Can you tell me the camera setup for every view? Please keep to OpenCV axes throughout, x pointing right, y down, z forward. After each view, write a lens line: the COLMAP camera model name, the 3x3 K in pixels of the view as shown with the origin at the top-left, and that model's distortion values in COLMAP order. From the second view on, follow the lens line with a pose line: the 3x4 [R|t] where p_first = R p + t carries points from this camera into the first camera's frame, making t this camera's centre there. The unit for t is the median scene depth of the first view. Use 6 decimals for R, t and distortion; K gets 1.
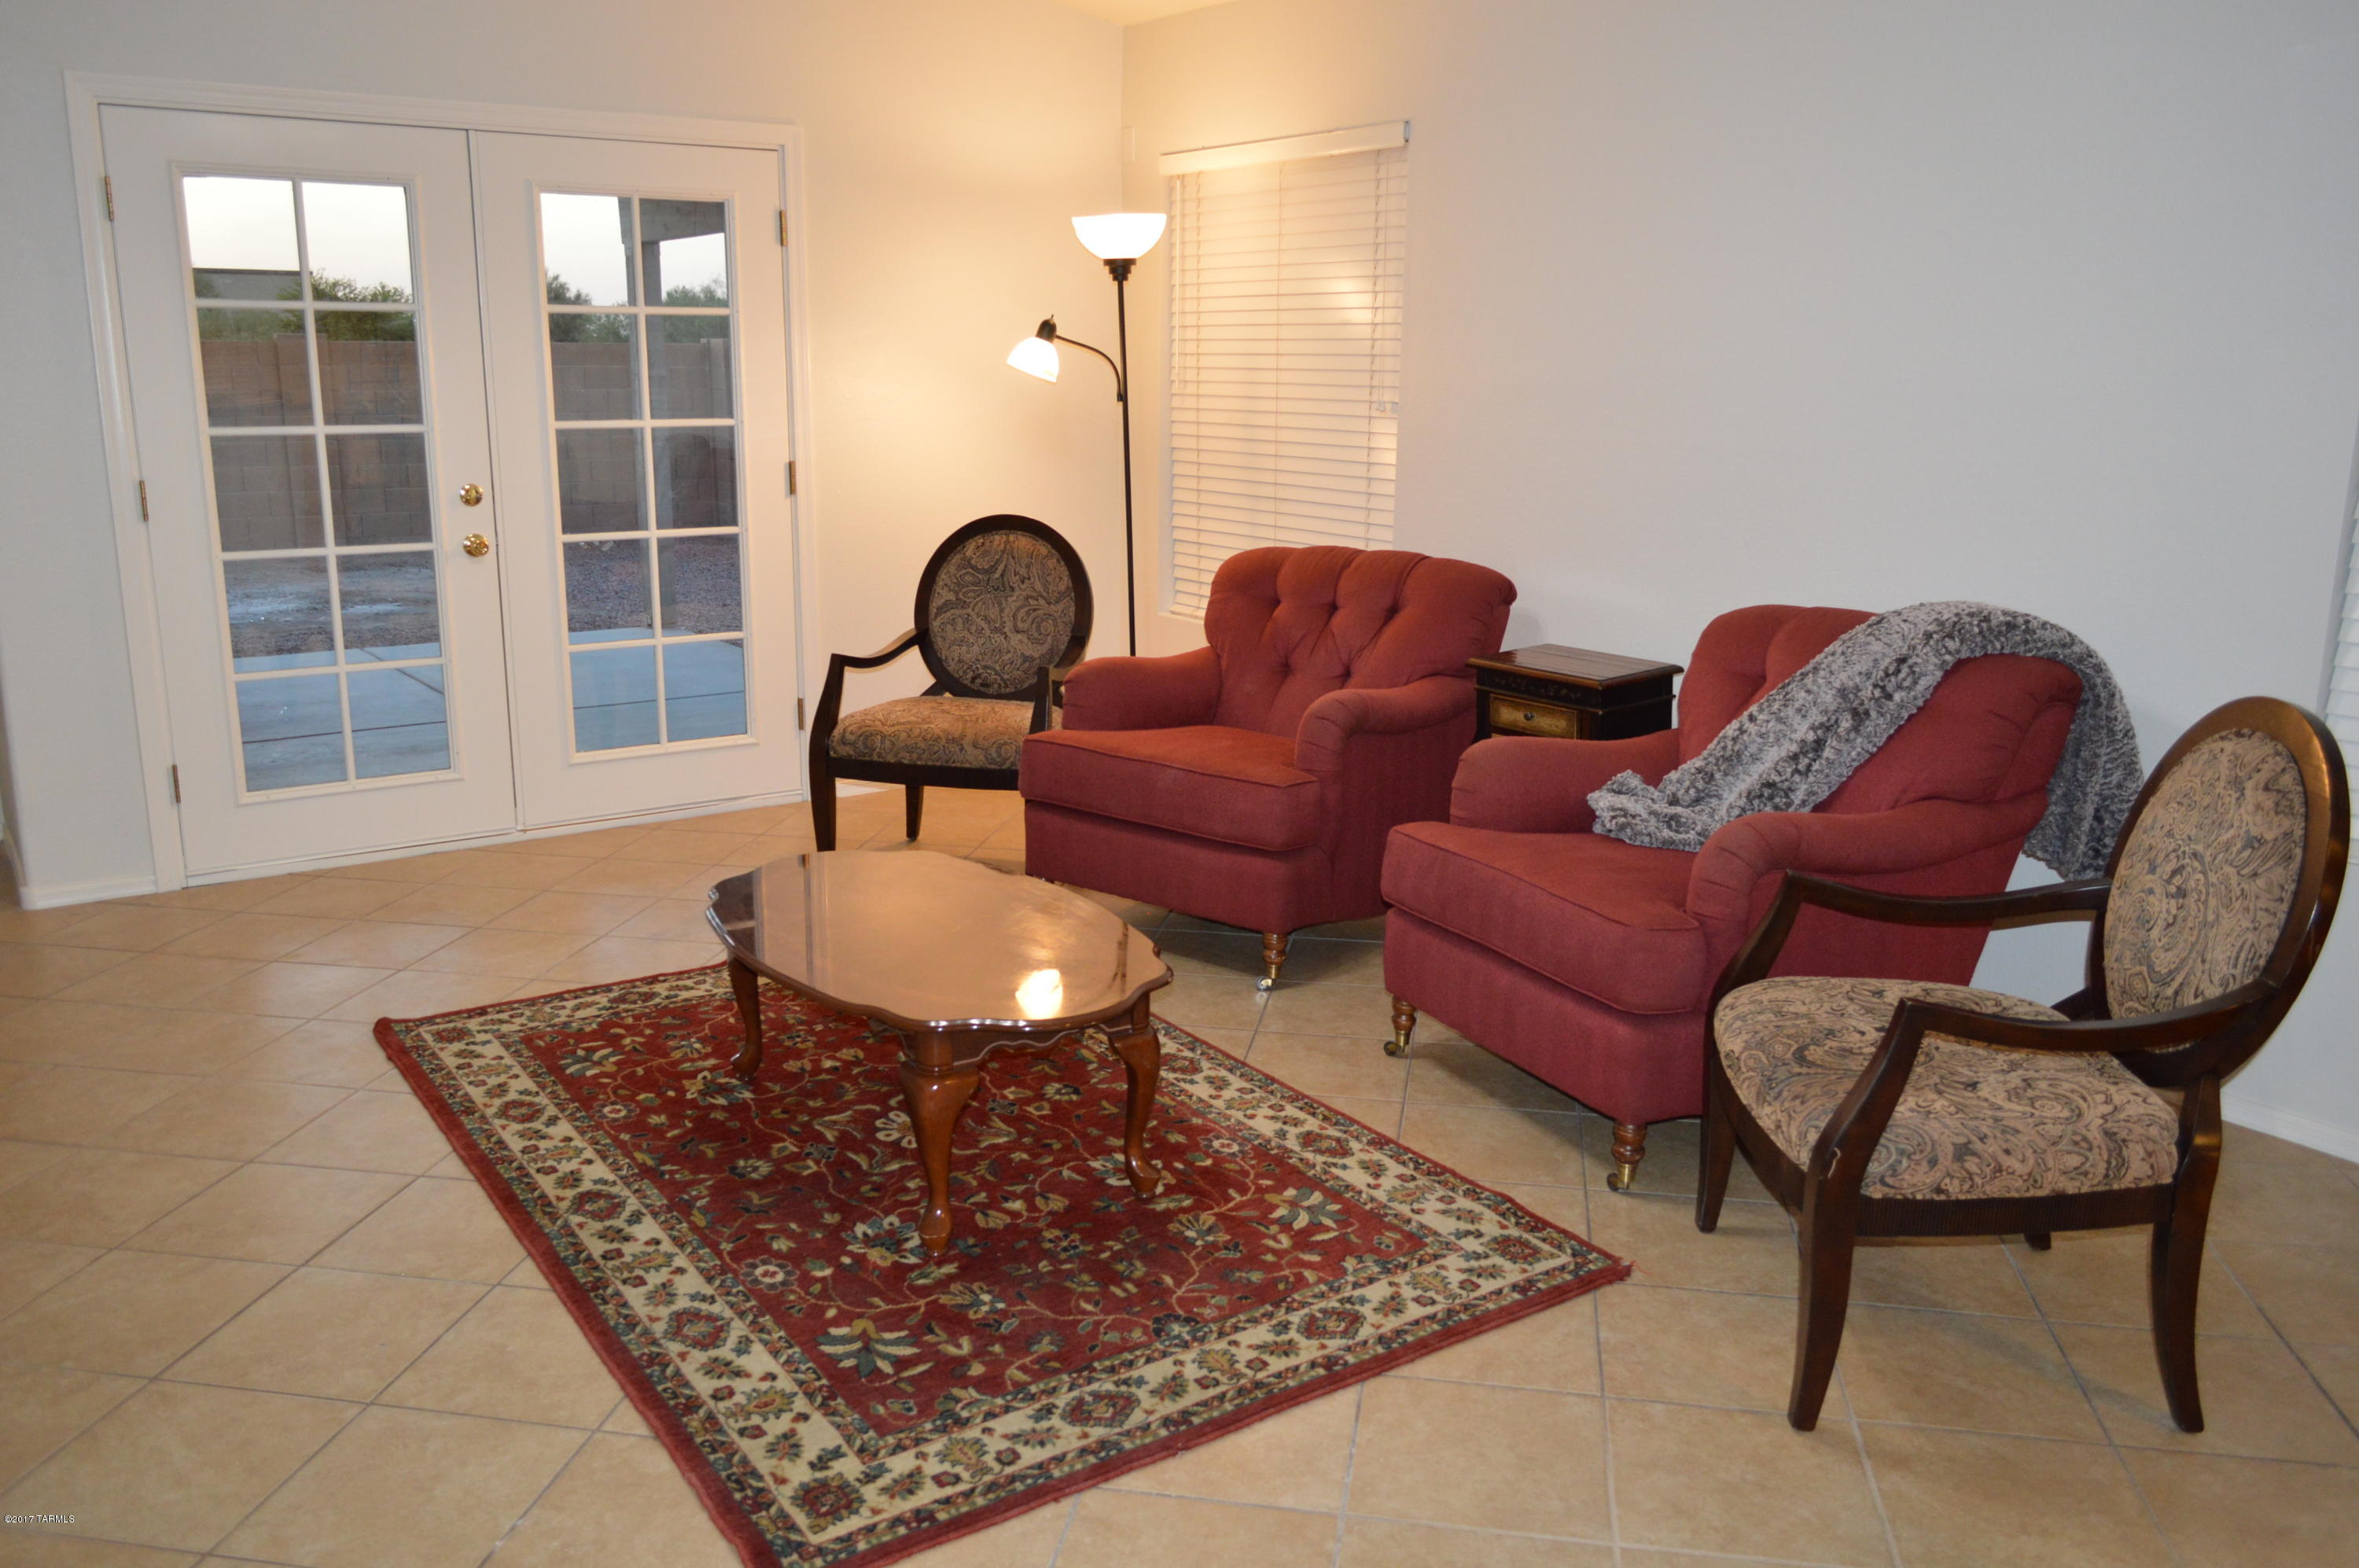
lens RADIAL K [[1864.0, 0, 1172.5], [0, 1864.0, 776.2], [0, 0, 1]] dist [-0.009918, 0.008905]
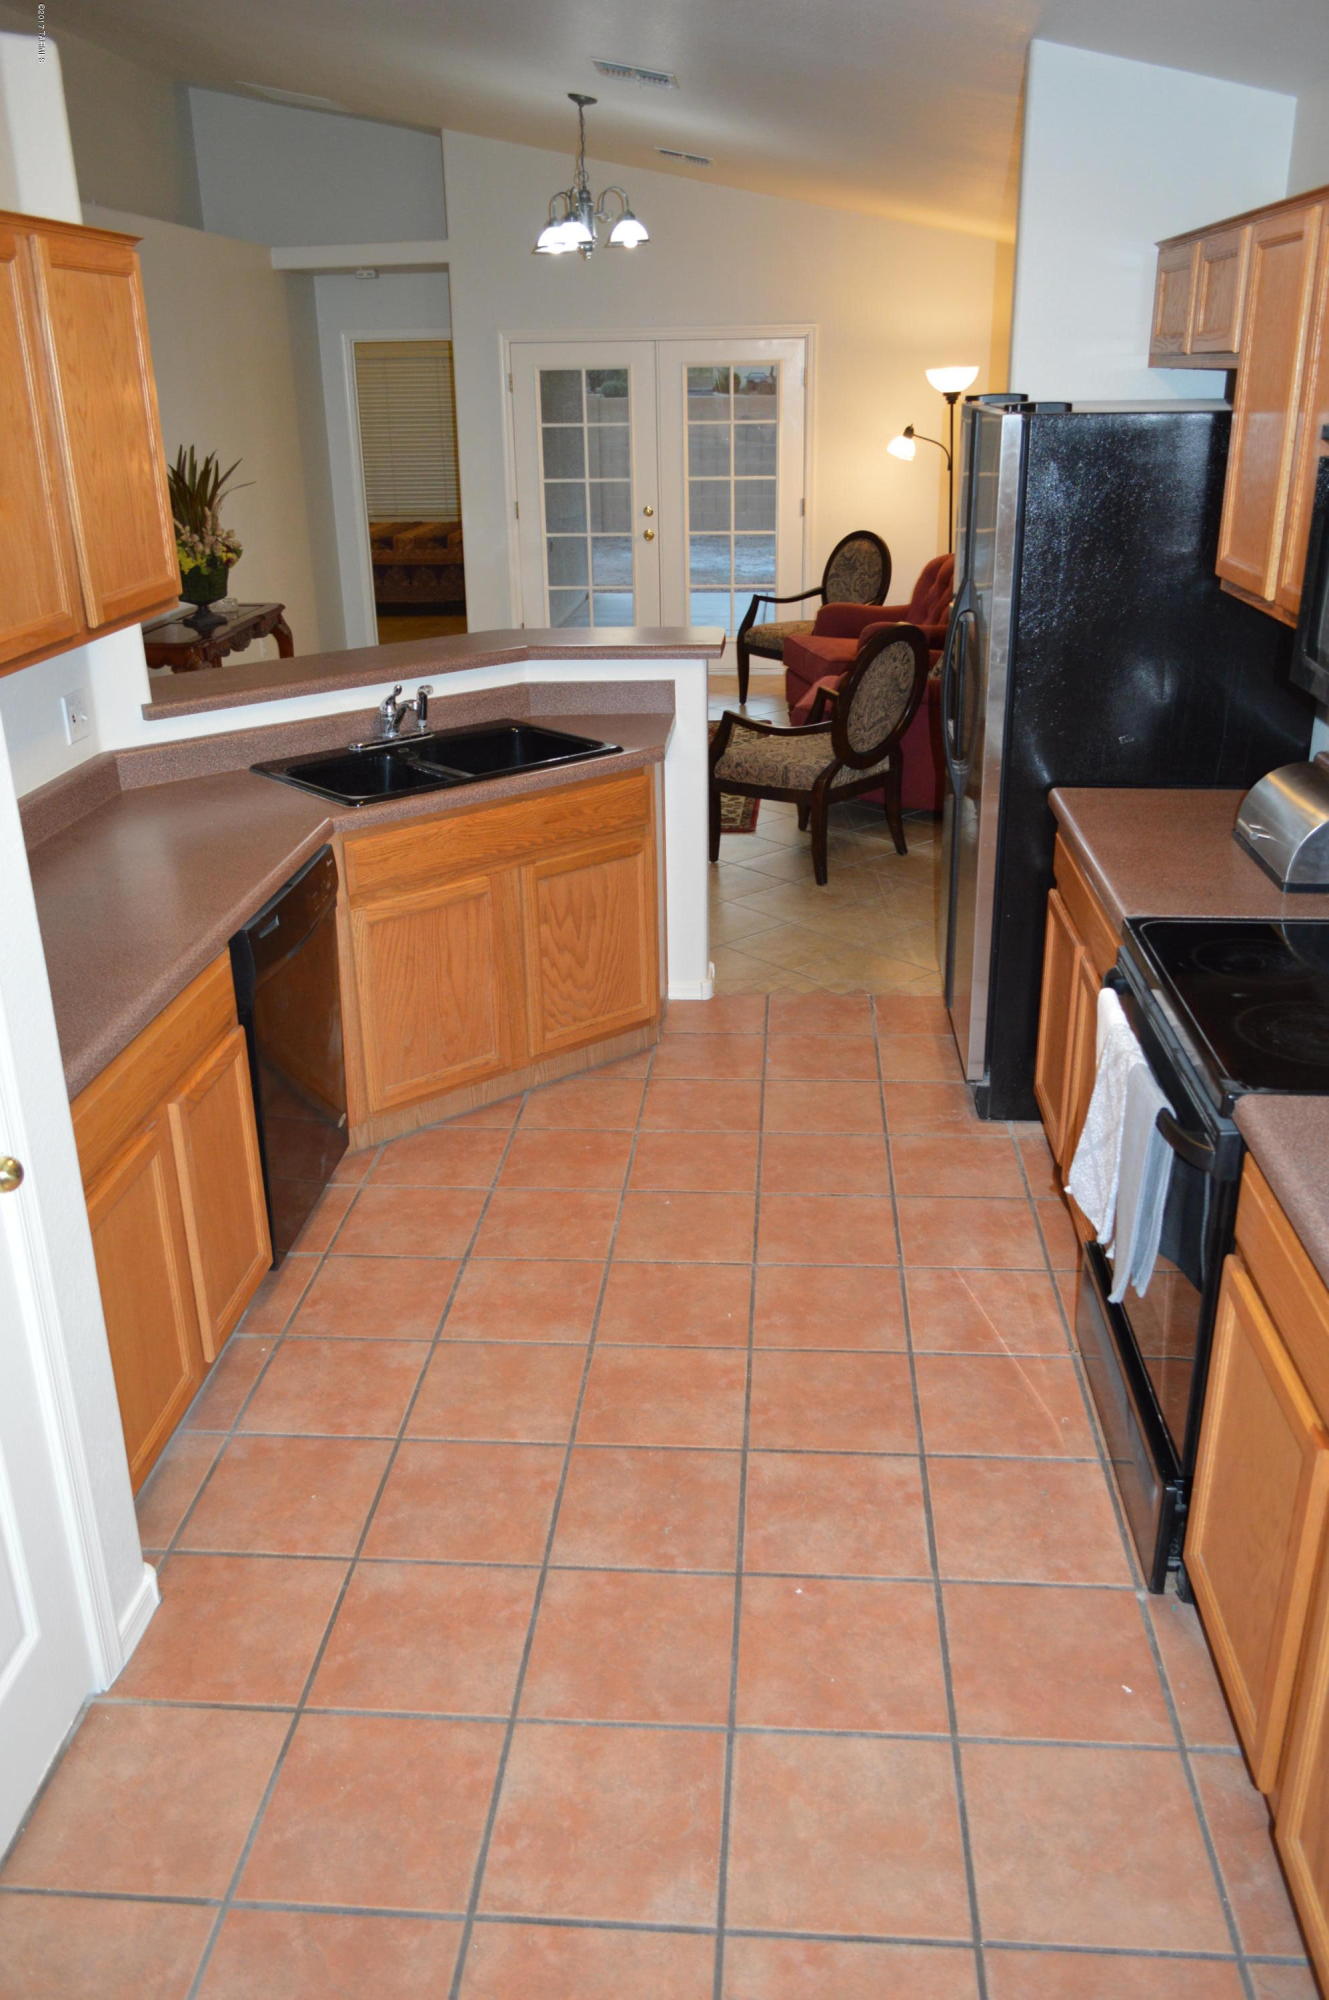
lens RADIAL K [[1580.3, 0, 664.5], [0, 1580.3, 1000.0], [0, 0, 1]] dist [-0.009918, 0.008905]
pose [[0.773410, 0.217640, -0.595374, 0.861297], [-0.118166, 0.972250, 0.201906, 0.031363], [0.622796, -0.085803, 0.777665, -0.484071]]
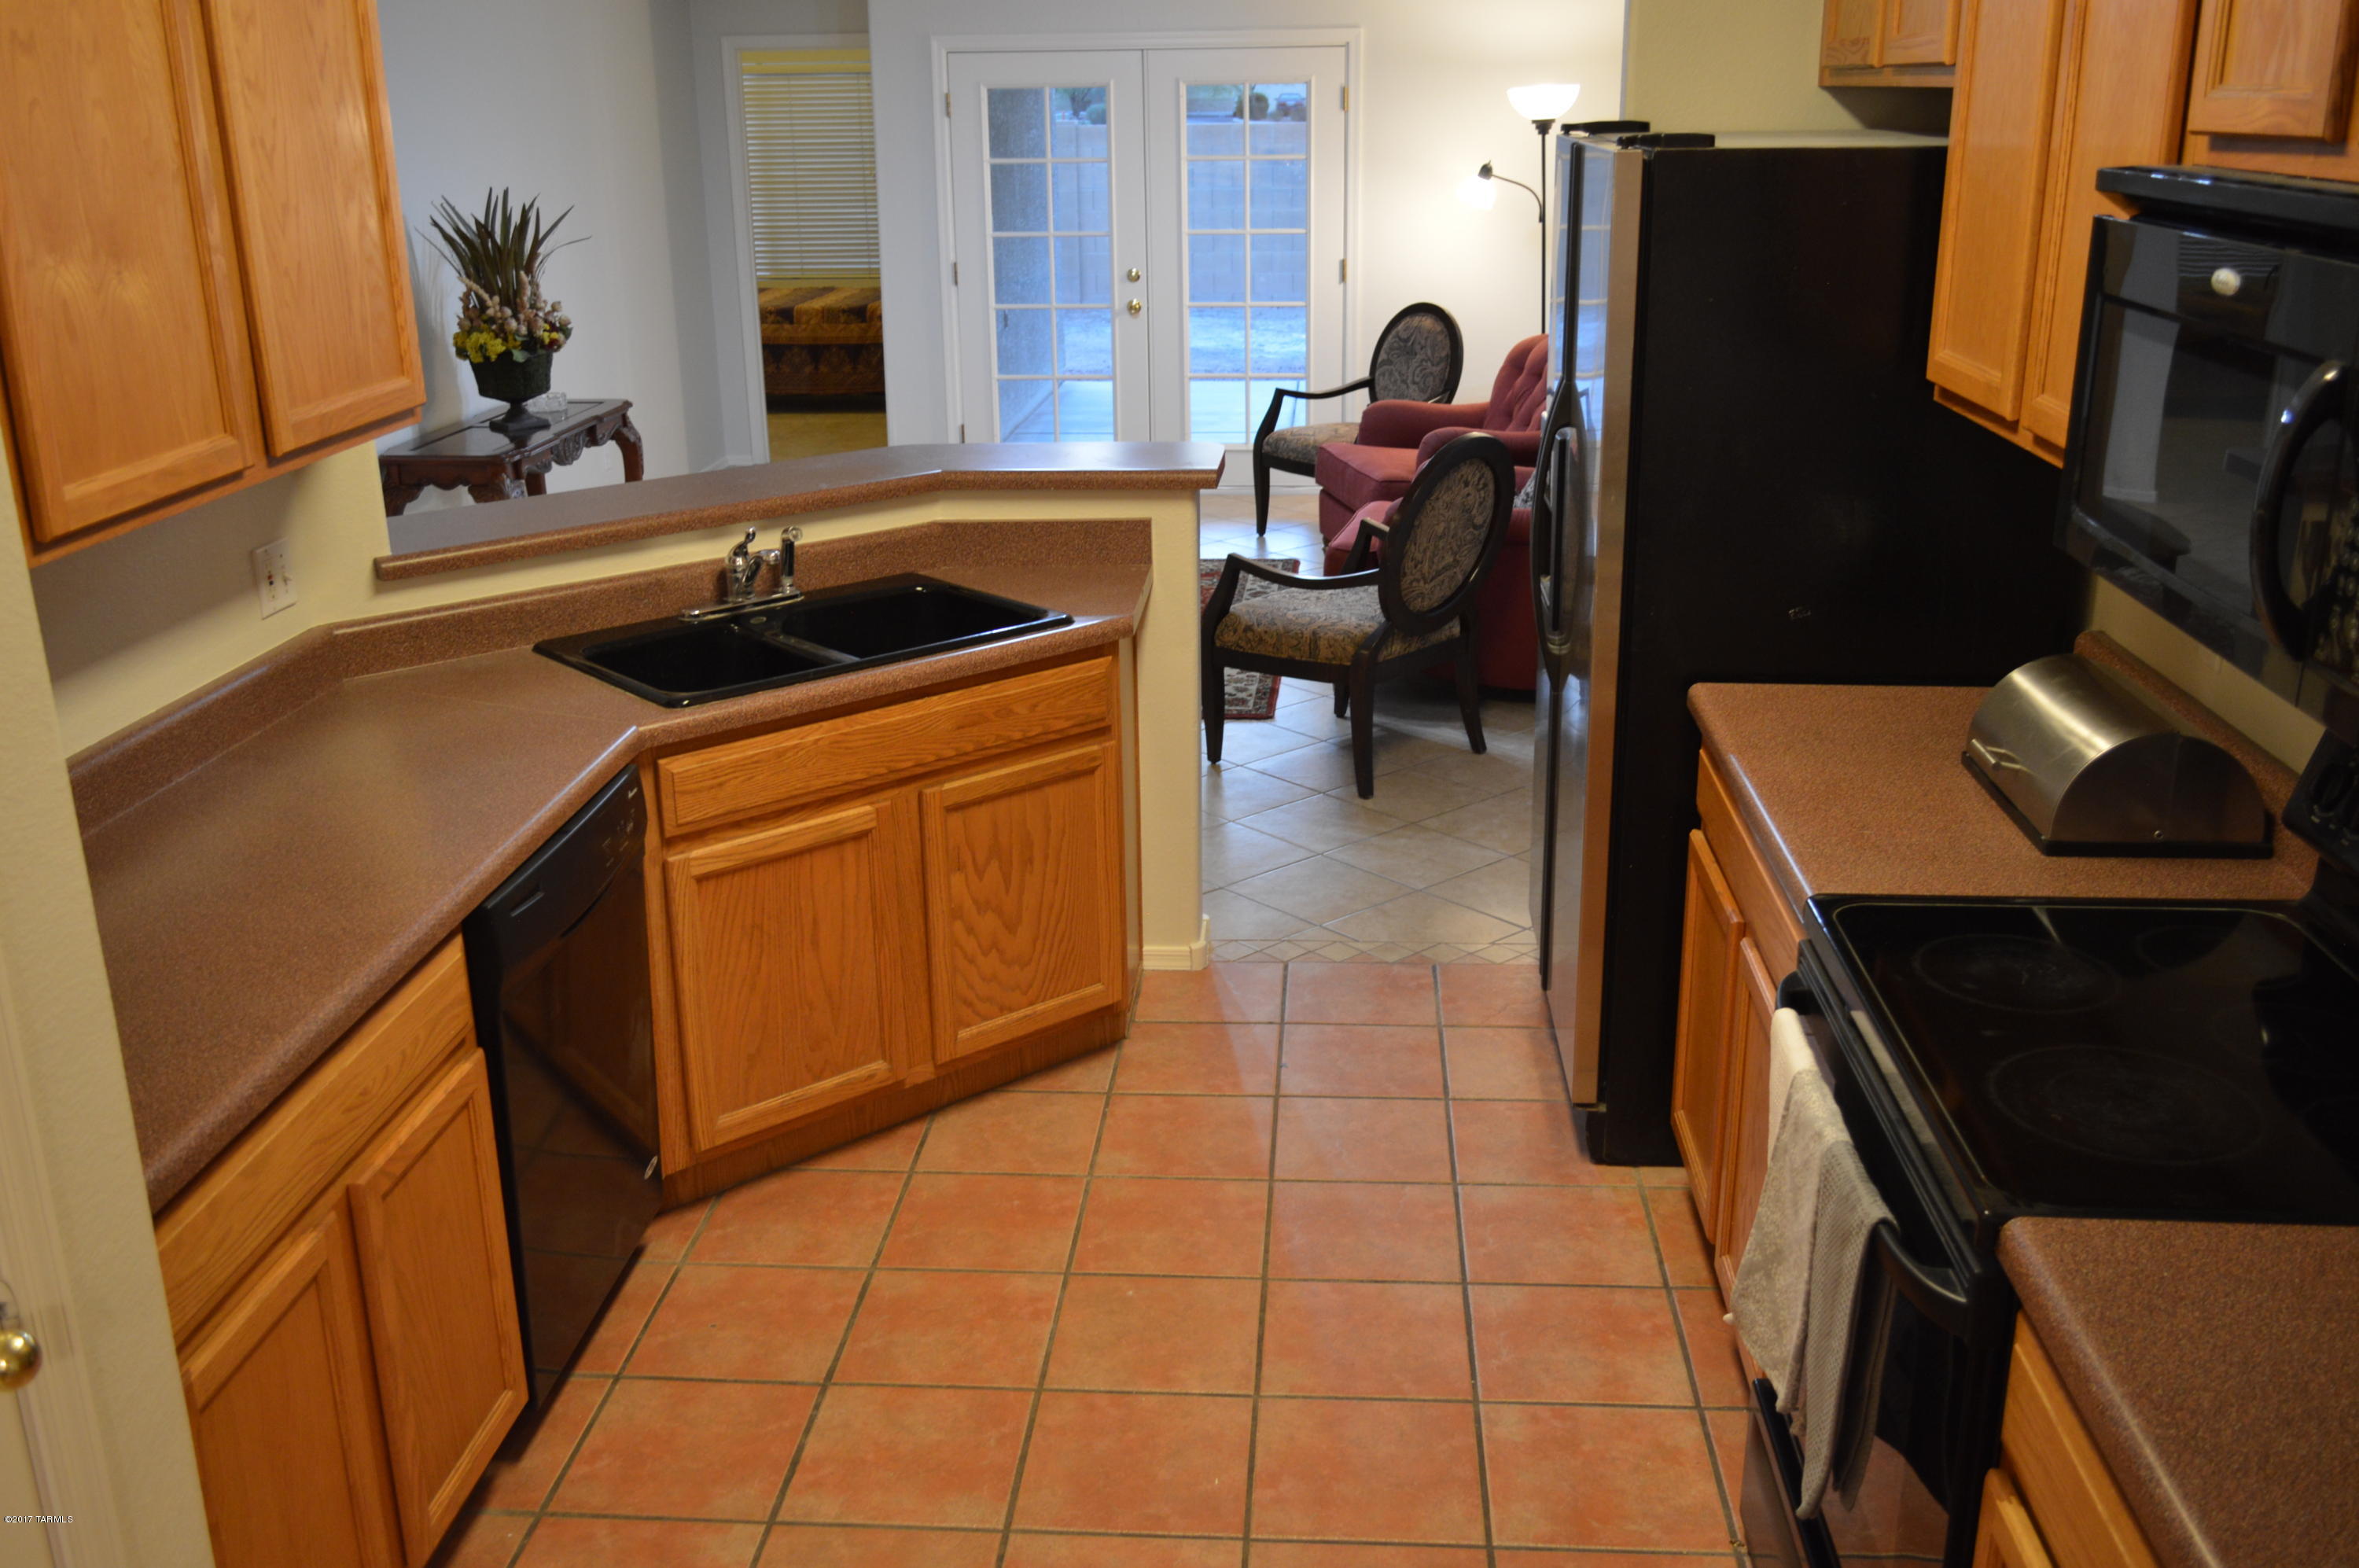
lens RADIAL K [[2104.3, 0, 1168.7], [0, 2104.3, 782.7], [0, 0, 1]] dist [-0.025173, -0.000080]
pose [[0.772842, 0.183033, -0.607630, 0.827149], [-0.120735, 0.982423, 0.142368, 0.018940], [0.623007, -0.036666, 0.781356, -0.423609]]
